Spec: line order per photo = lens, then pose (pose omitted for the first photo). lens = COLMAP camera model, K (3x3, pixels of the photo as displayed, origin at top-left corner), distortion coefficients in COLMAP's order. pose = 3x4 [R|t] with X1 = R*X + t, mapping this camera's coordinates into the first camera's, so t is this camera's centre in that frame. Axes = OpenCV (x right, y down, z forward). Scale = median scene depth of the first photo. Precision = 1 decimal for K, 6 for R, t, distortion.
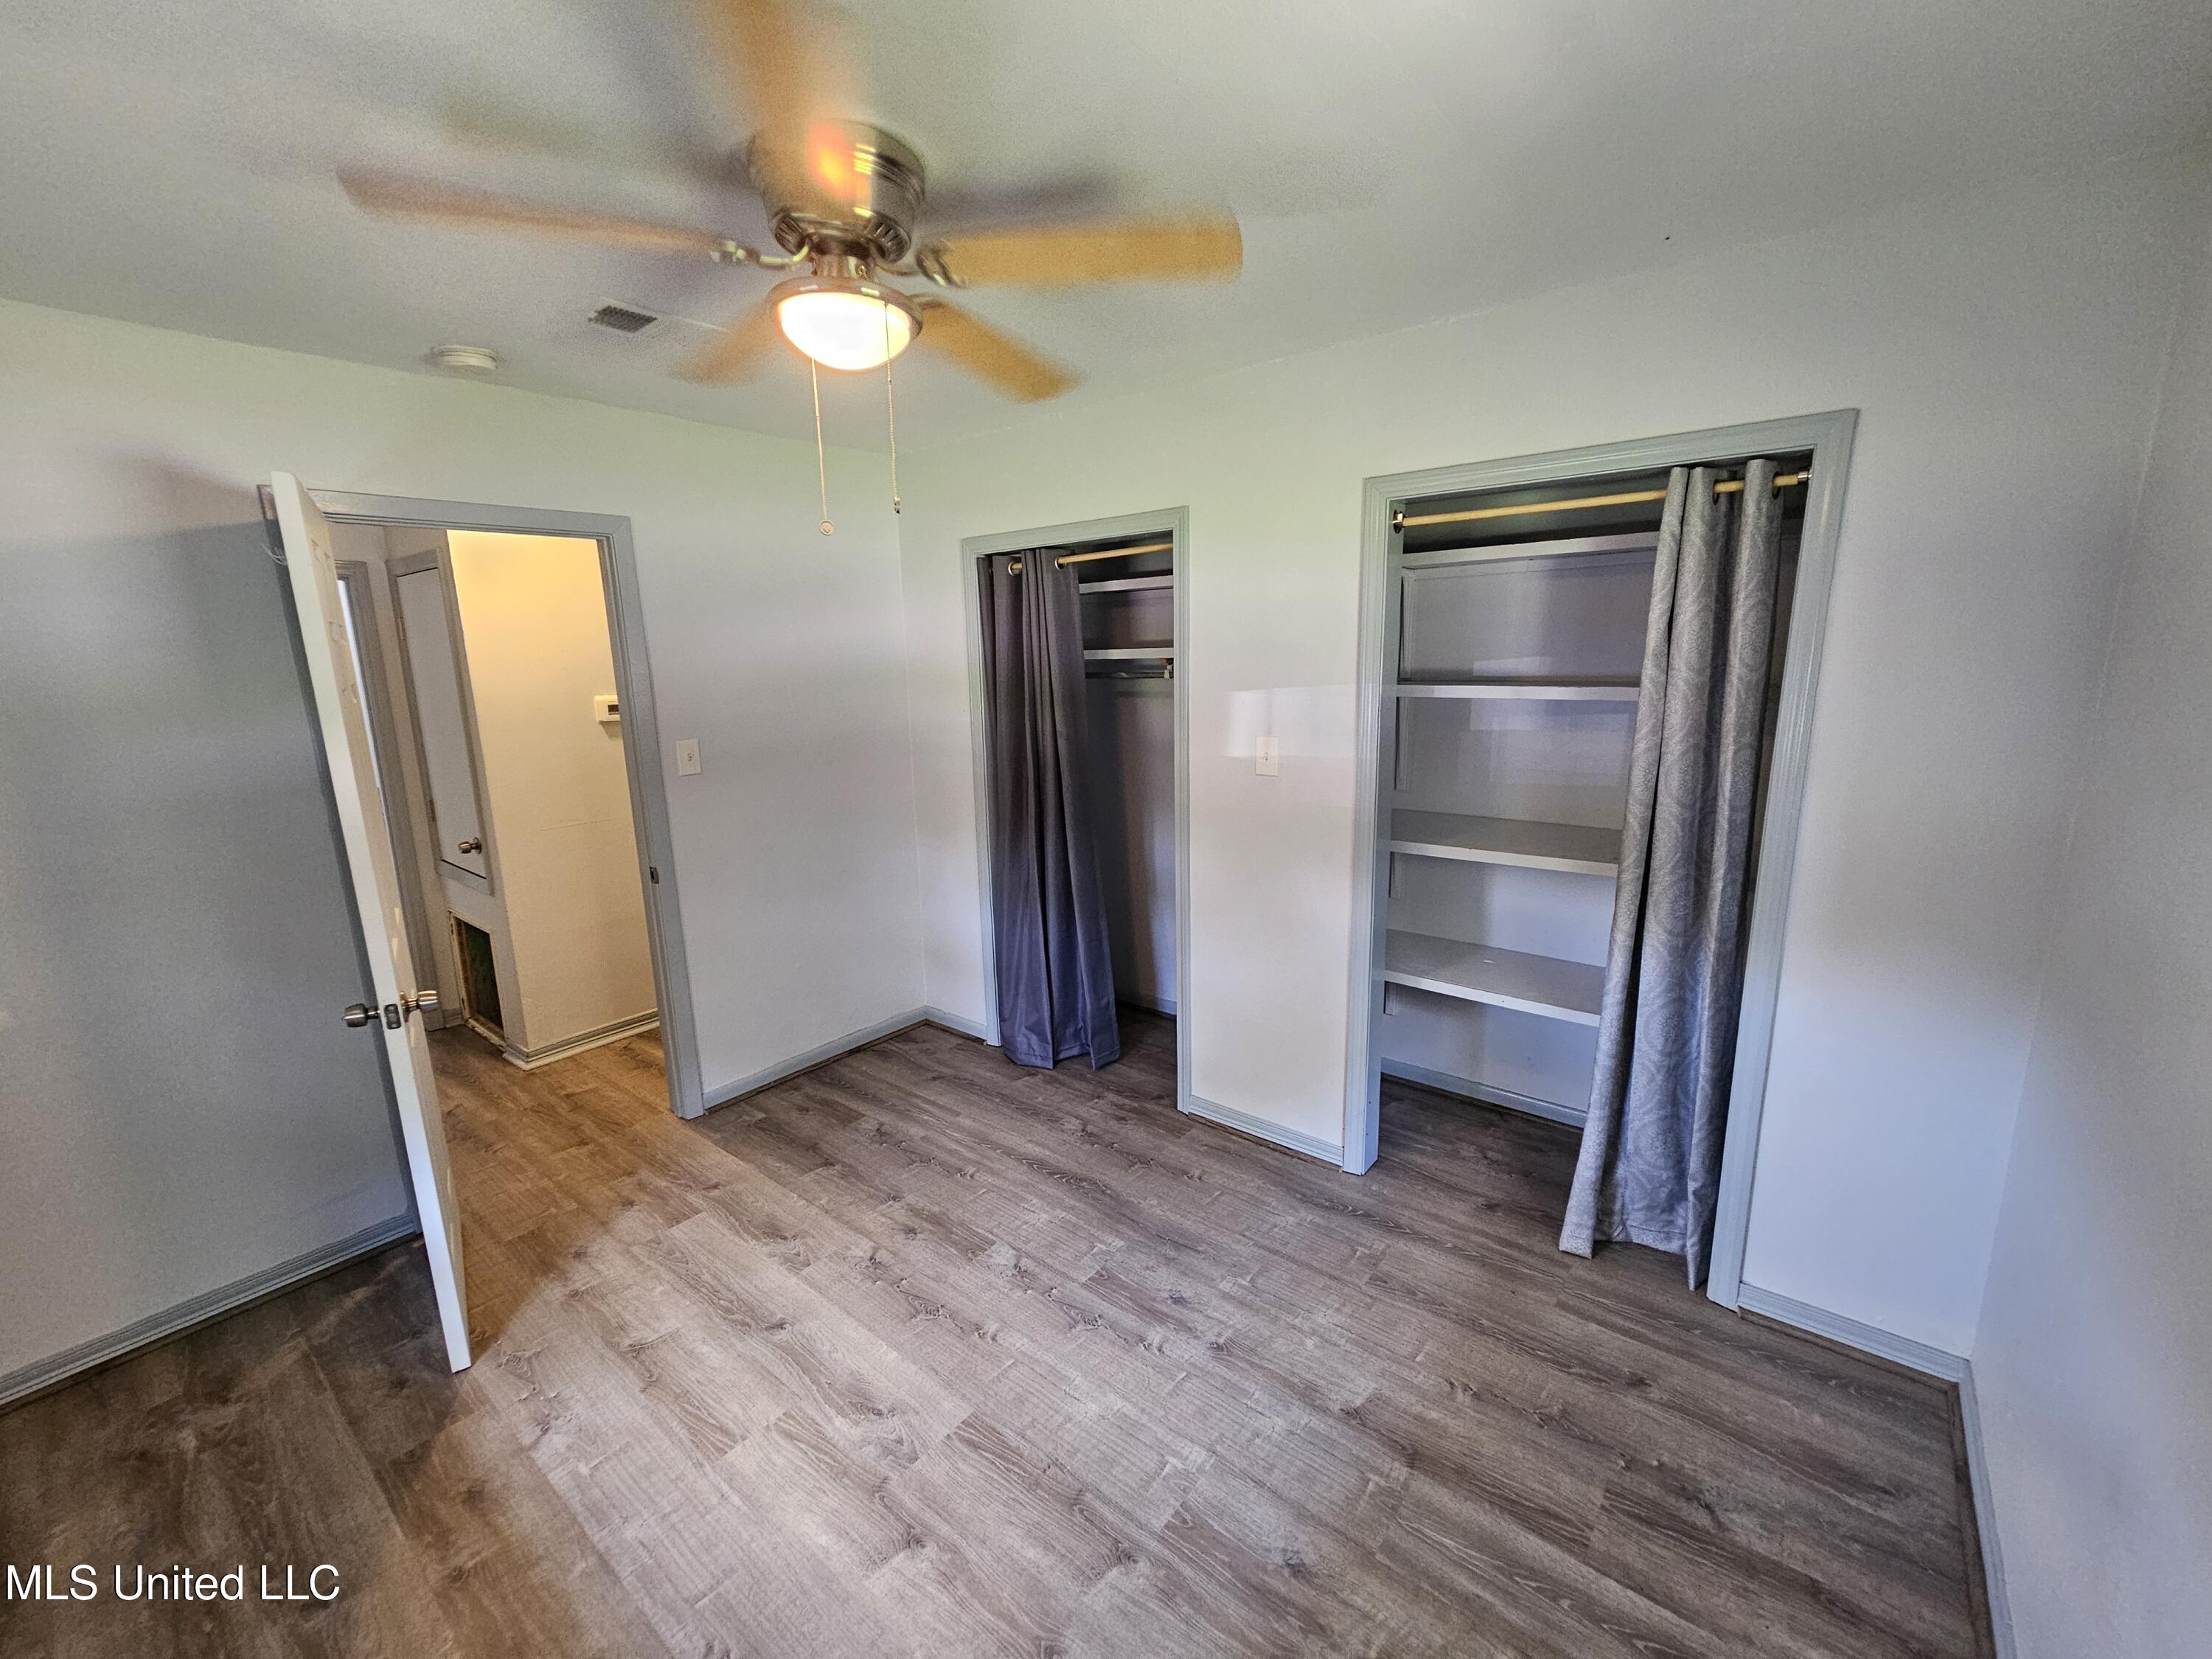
lens RADIAL K [[910.0, 0, 1093.7], [0, 910.0, 833.8], [0, 0, 1]] dist [0.010066, 0.000406]
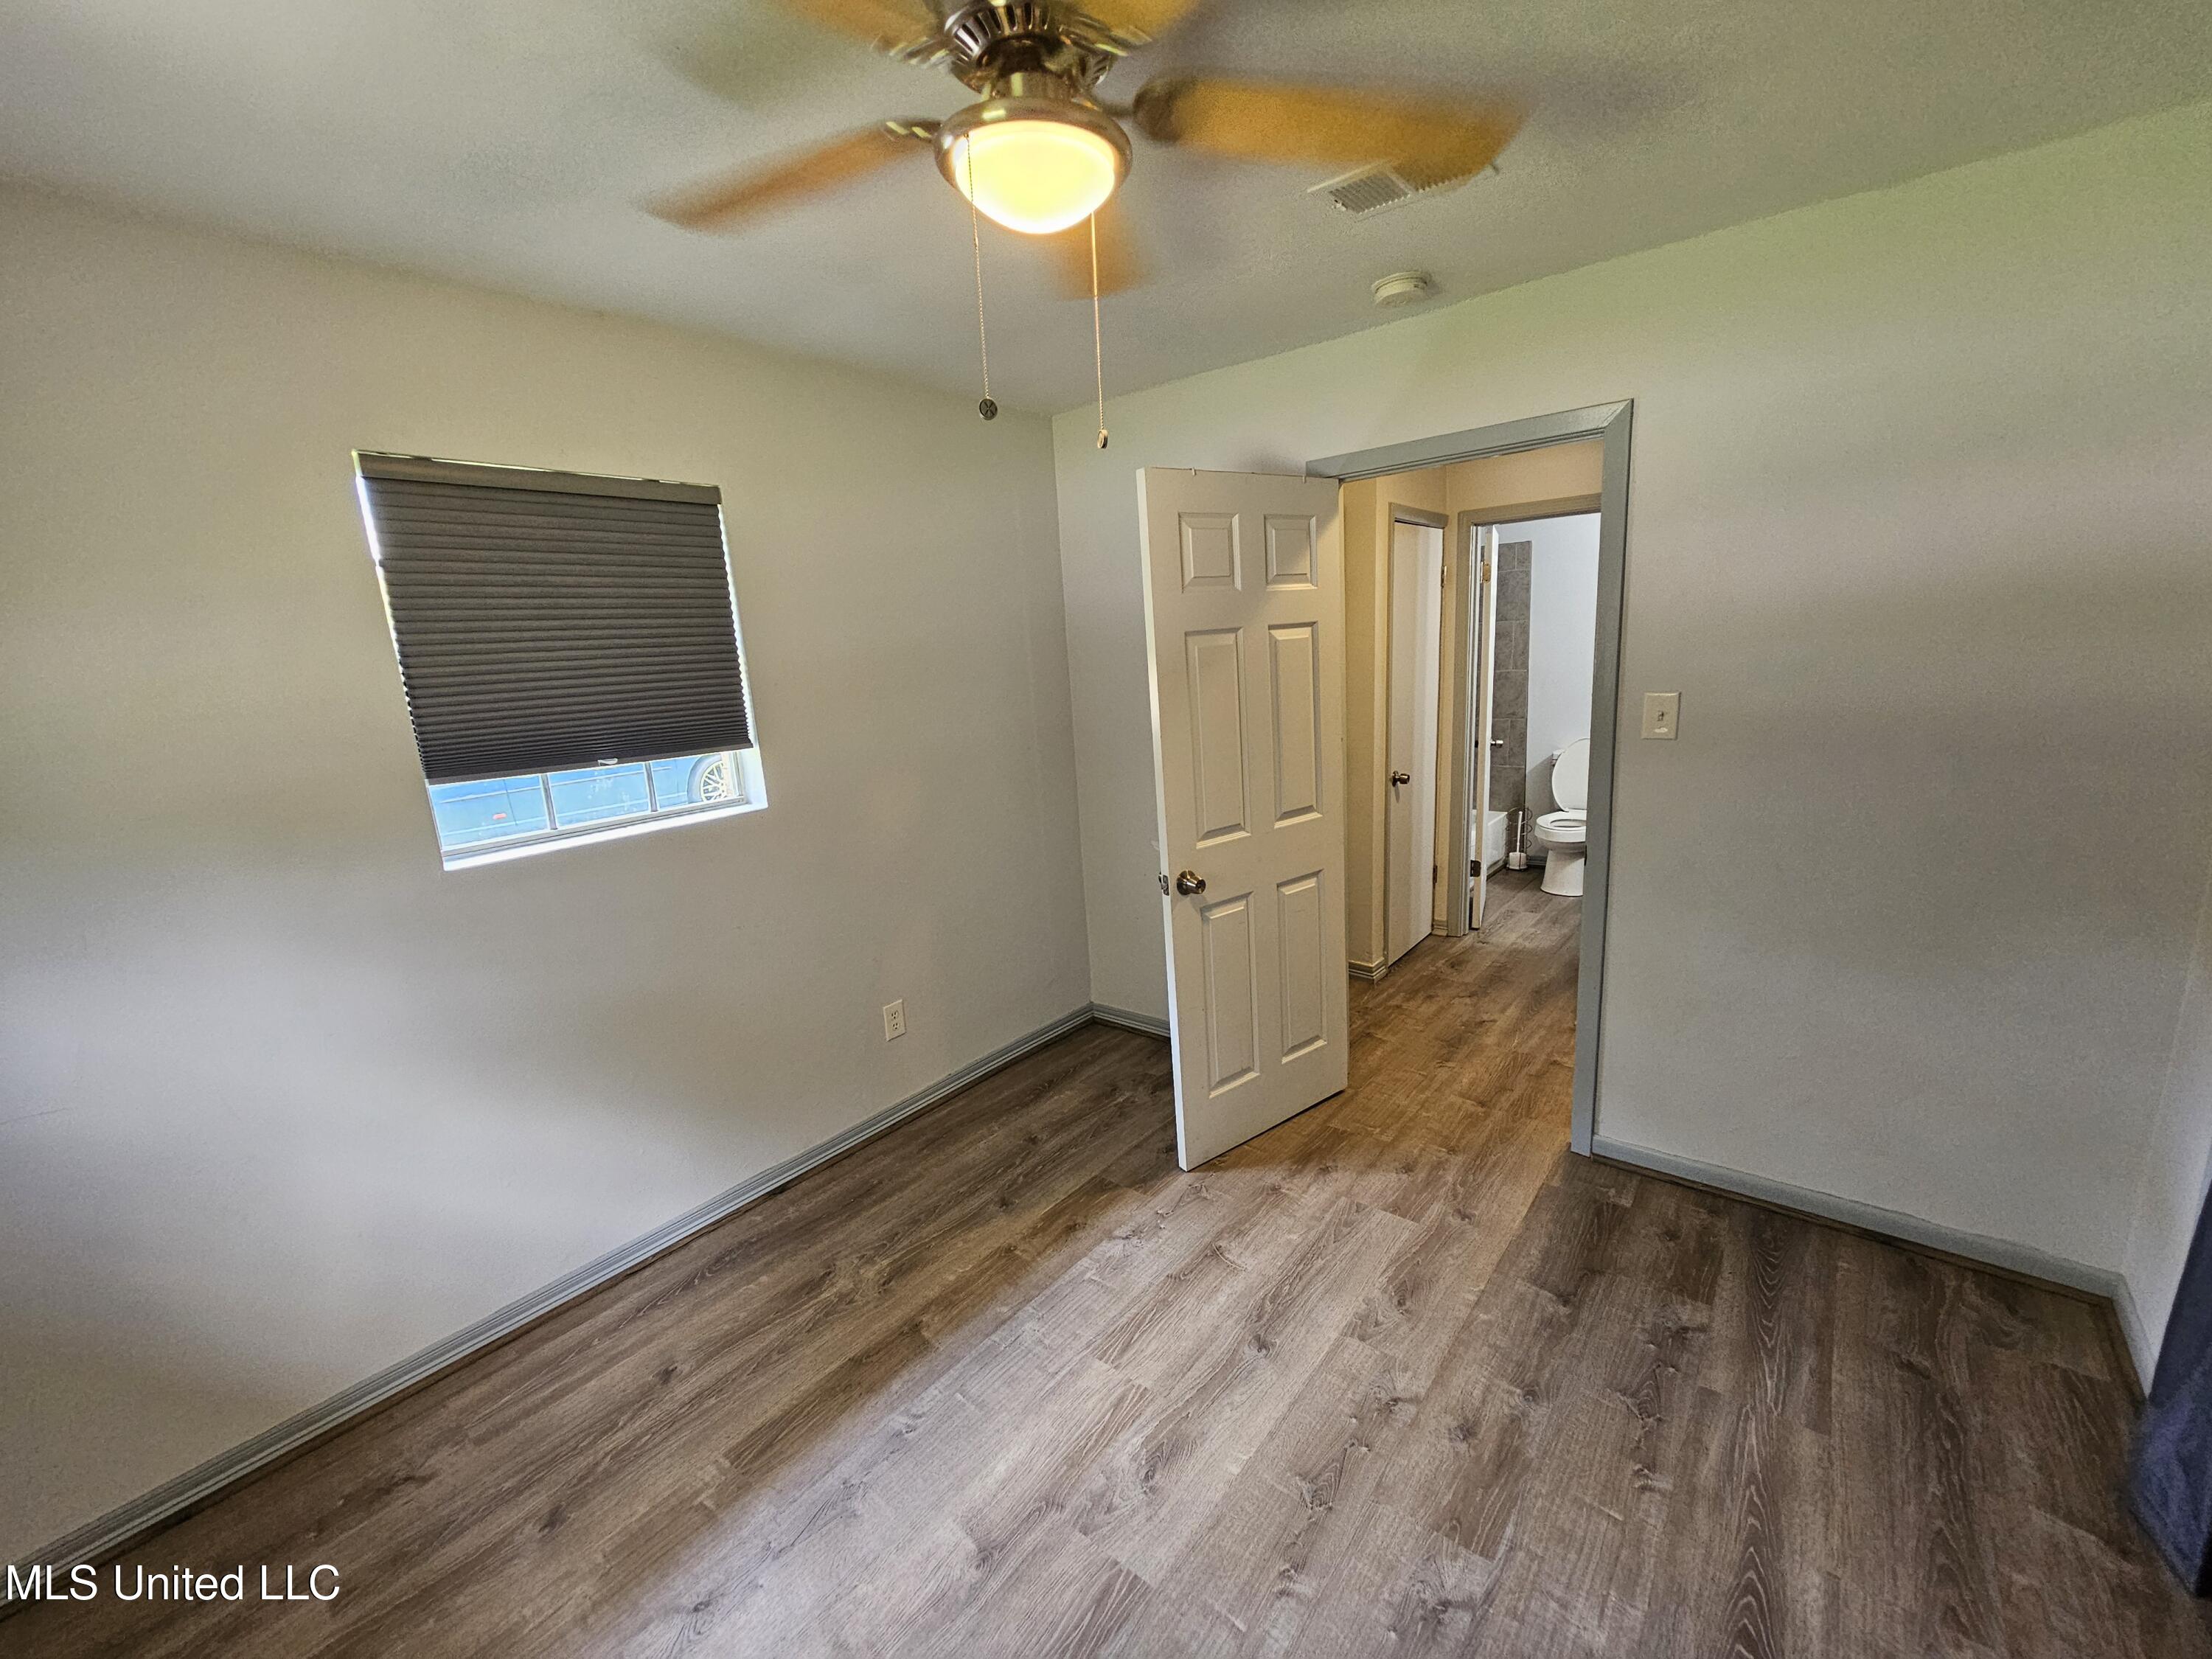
lens RADIAL K [[910.0, 0, 1106.1], [0, 910.0, 824.7], [0, 0, 1]] dist [0.010066, 0.000406]
pose [[0.014683, 0.222214, -0.974887, 0.381192], [-0.139647, 0.965892, 0.218061, -0.122555], [0.990092, 0.132939, 0.045213, 0.666881]]
